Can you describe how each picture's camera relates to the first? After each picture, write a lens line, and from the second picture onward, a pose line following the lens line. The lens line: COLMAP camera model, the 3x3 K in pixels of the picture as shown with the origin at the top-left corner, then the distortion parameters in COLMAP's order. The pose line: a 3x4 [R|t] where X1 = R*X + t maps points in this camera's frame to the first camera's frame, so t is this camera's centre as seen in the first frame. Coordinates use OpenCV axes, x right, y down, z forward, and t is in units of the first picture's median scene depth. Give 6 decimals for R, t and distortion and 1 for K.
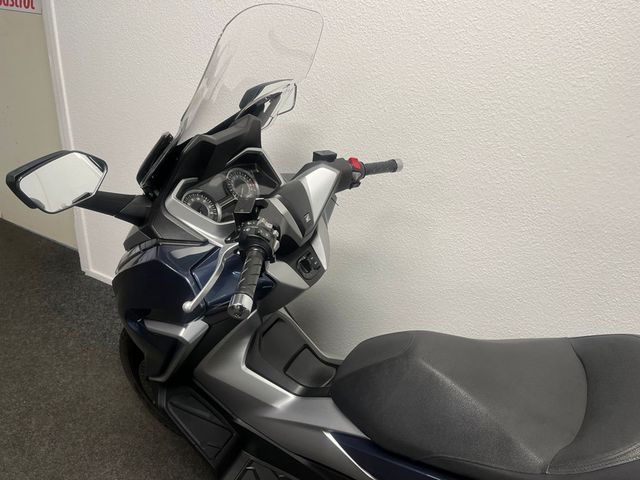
lens RADIAL K [[483.9, 0, 320.0], [0, 483.9, 240.0], [0, 0, 1]] dist [0.087268, -0.112222]
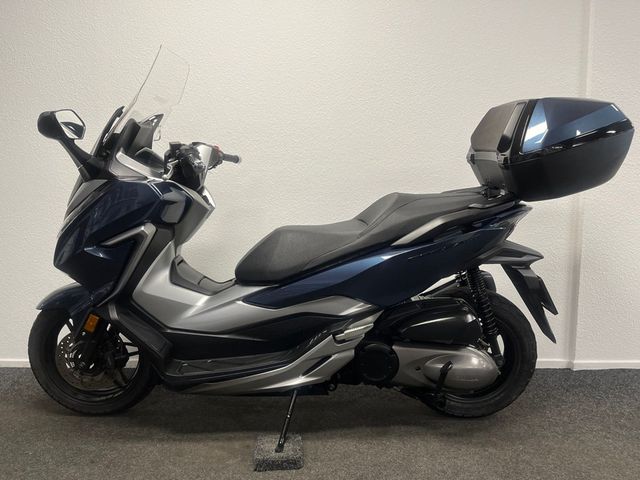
lens RADIAL K [[483.9, 0, 320.0], [0, 483.9, 240.0], [0, 0, 1]] dist [0.087268, -0.112222]
pose [[0.884022, -0.116419, 0.452716, -0.398665], [0.245740, 0.939605, -0.238231, 0.598890], [-0.397640, 0.321852, 0.859240, -0.460719]]
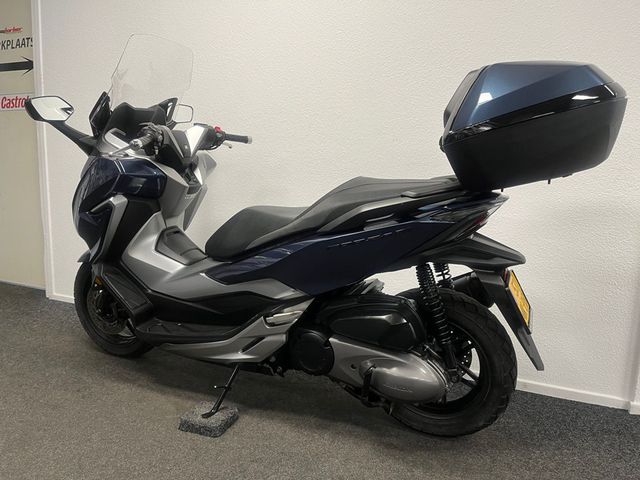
lens RADIAL K [[483.9, 0, 320.0], [0, 483.9, 240.0], [0, 0, 1]] dist [0.087268, -0.112222]
pose [[0.997199, -0.047608, 0.057687, 0.306503], [0.061449, 0.961178, -0.269000, 0.702692], [-0.042641, 0.271791, 0.961411, -0.591656]]
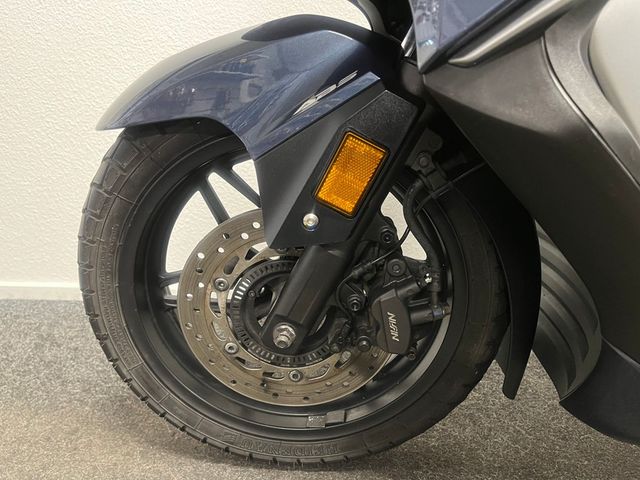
lens RADIAL K [[483.9, 0, 320.0], [0, 483.9, 240.0], [0, 0, 1]] dist [0.087268, -0.112222]
pose [[0.899547, -0.175999, 0.399798, -0.525911], [0.223650, 0.971746, -0.075431, 0.384186], [-0.375227, 0.157269, 0.913494, 0.837209]]
